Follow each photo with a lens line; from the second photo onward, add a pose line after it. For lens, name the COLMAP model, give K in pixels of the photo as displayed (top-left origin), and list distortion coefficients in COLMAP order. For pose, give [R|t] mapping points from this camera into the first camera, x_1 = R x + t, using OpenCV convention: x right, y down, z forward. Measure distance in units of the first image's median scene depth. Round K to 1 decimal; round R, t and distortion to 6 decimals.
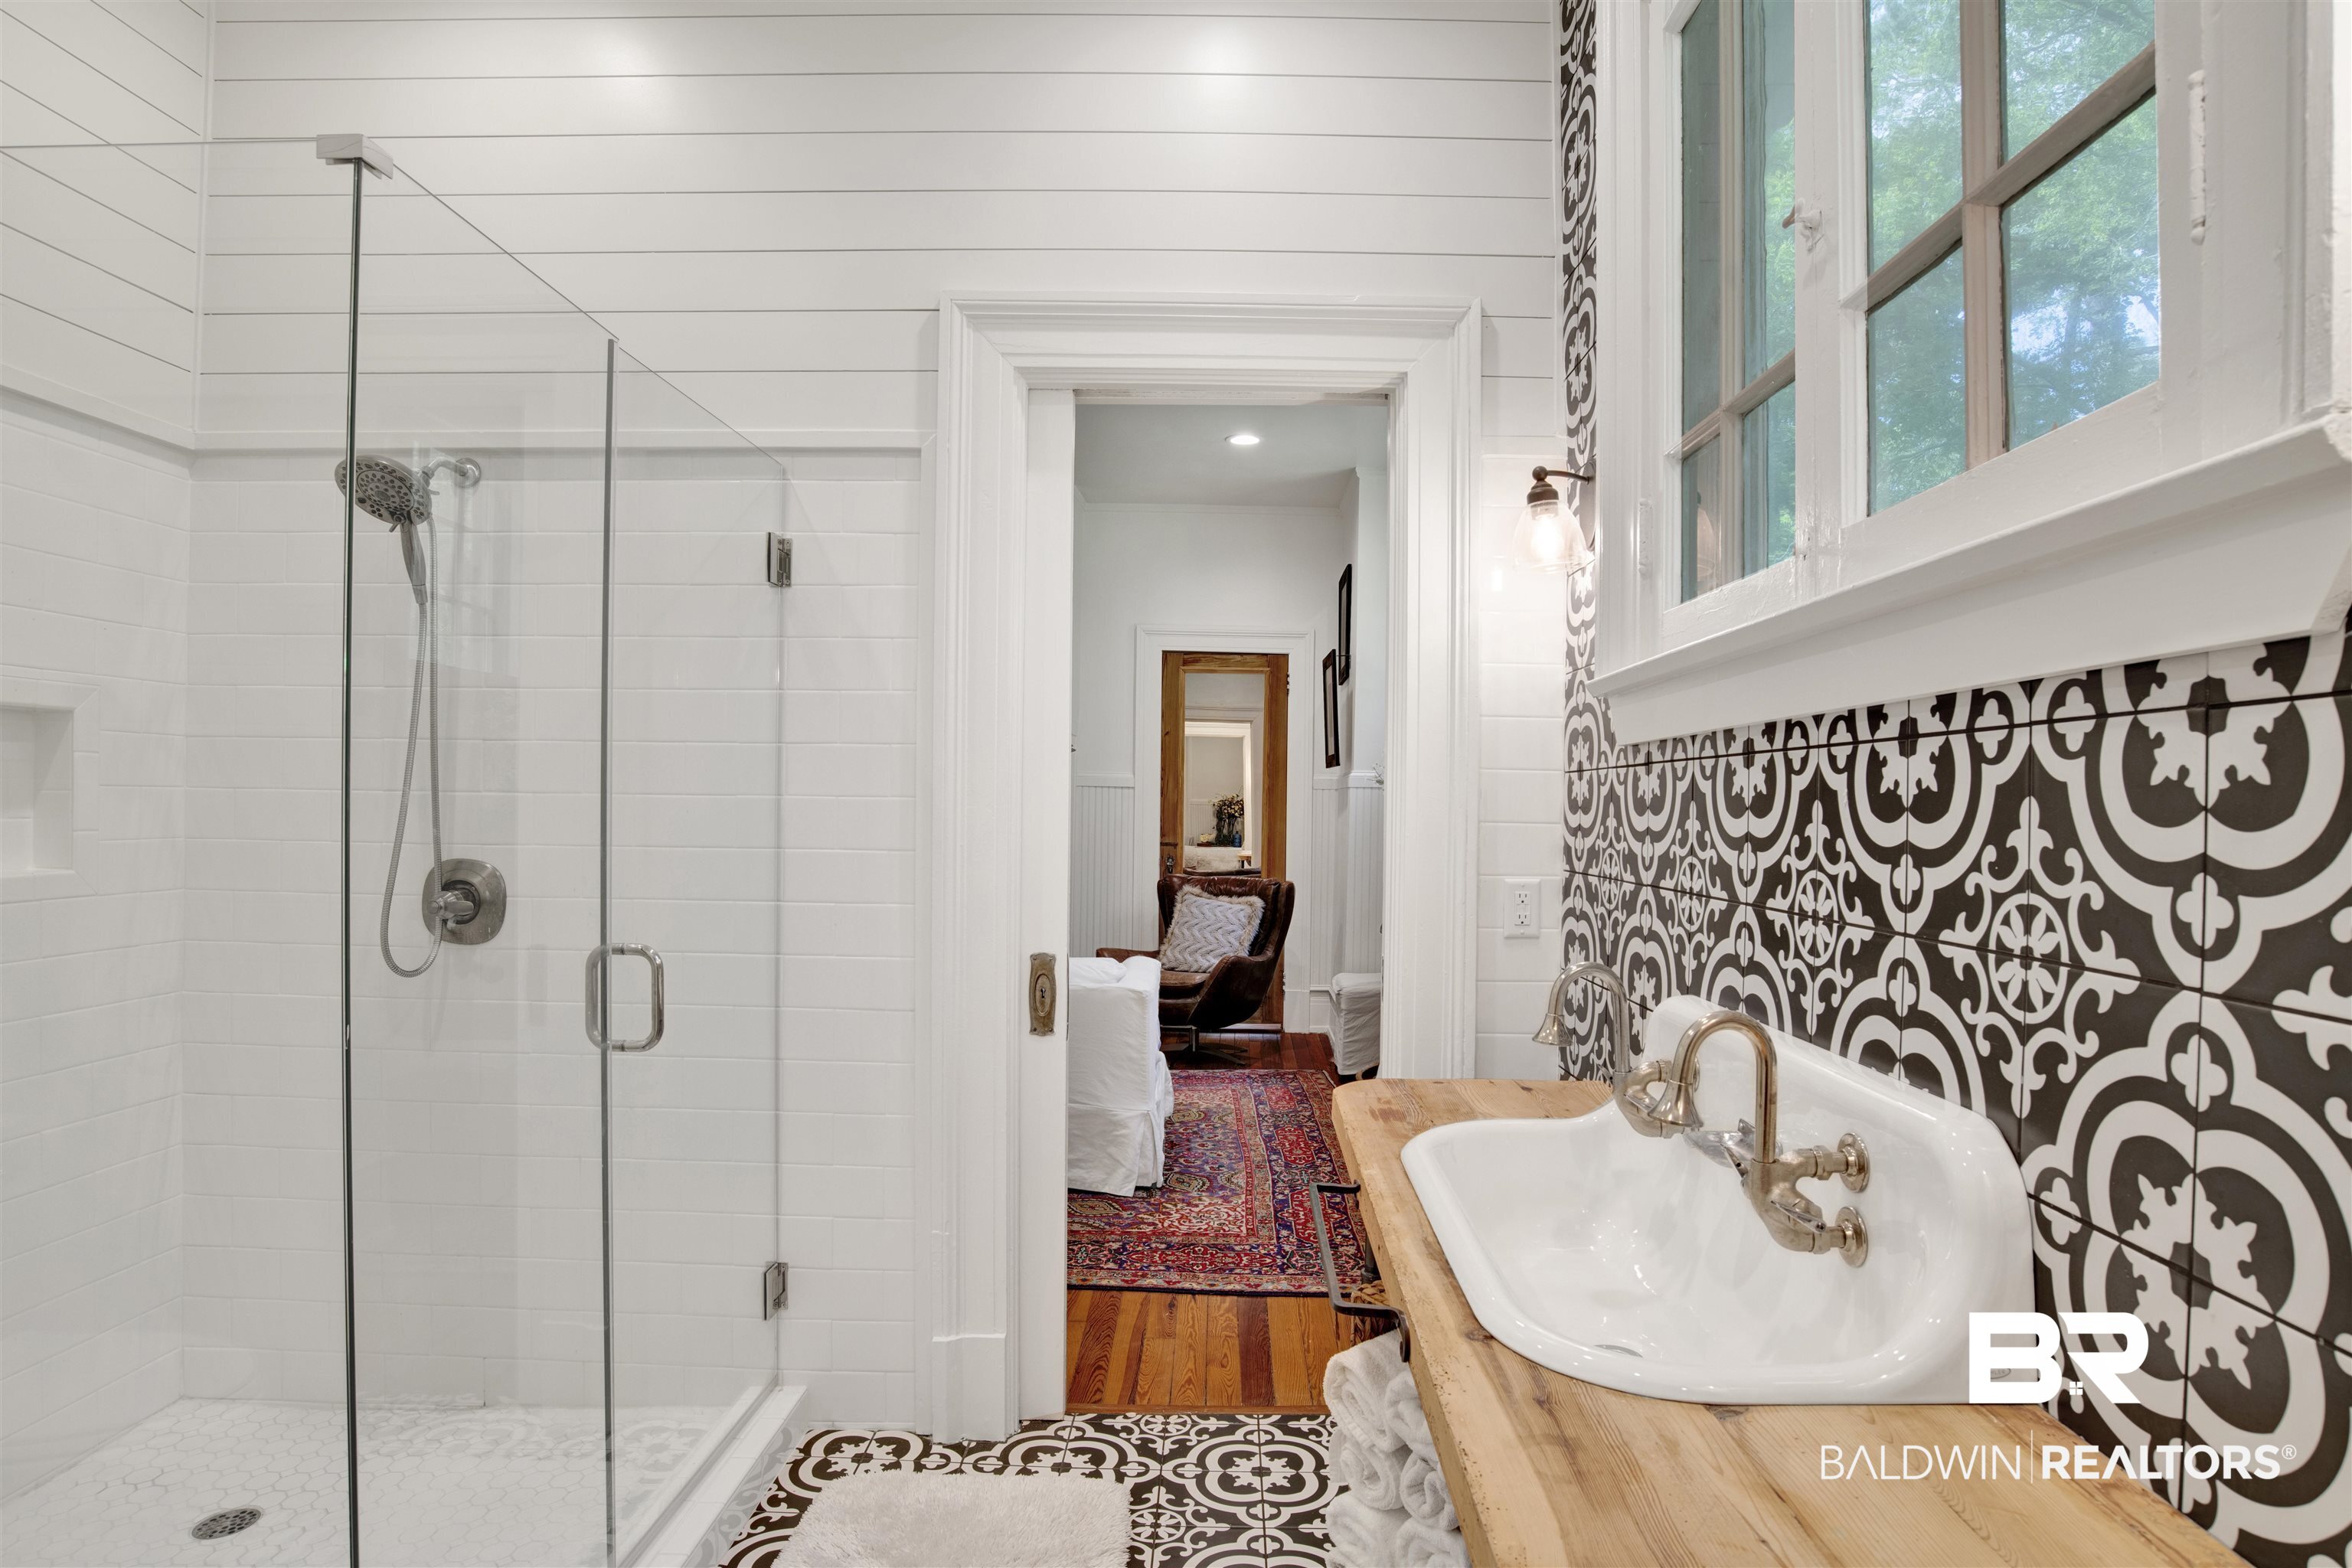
lens RADIAL K [[1244.3, 0, 1177.5], [0, 1244.3, 798.2], [0, 0, 1]] dist [-0.060452, 0.031214]
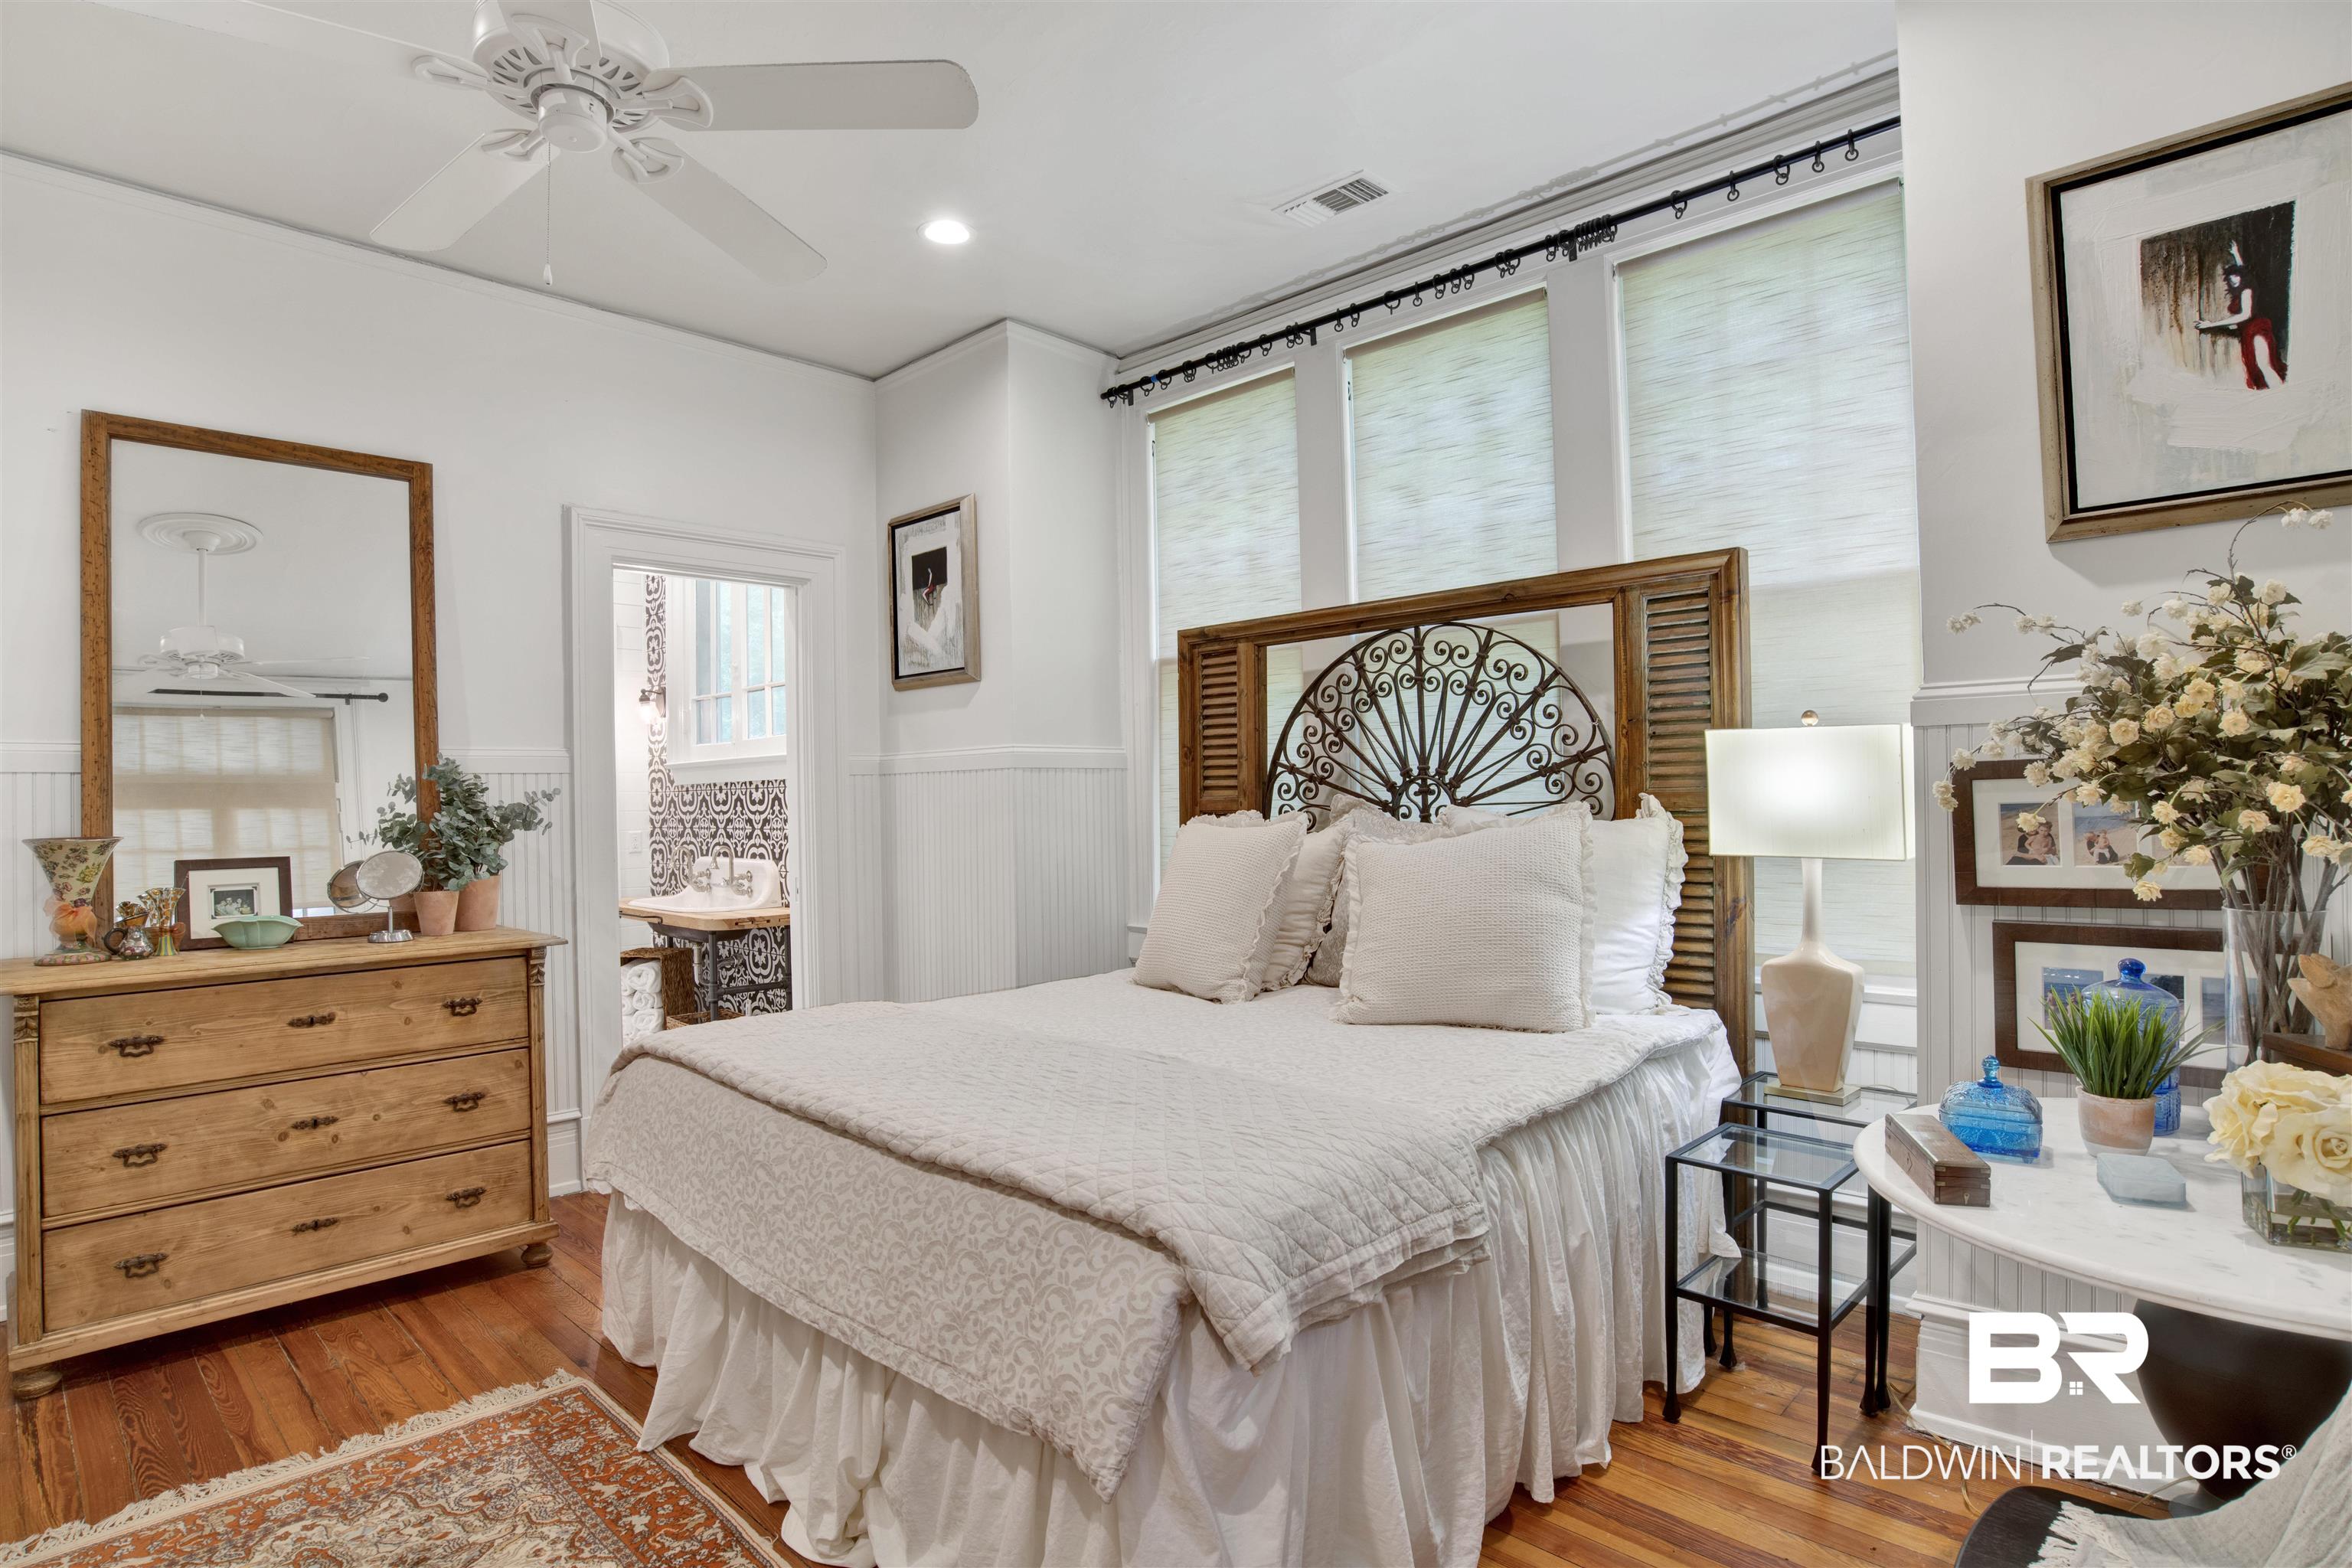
lens RADIAL K [[1244.3, 0, 1177.5], [0, 1244.3, 798.2], [0, 0, 1]] dist [-0.060452, 0.031214]
pose [[0.665553, -0.029182, 0.745780, -1.621814], [0.025058, 0.999546, 0.016749, -0.041873], [-0.745930, 0.007540, 0.665982, -2.919828]]
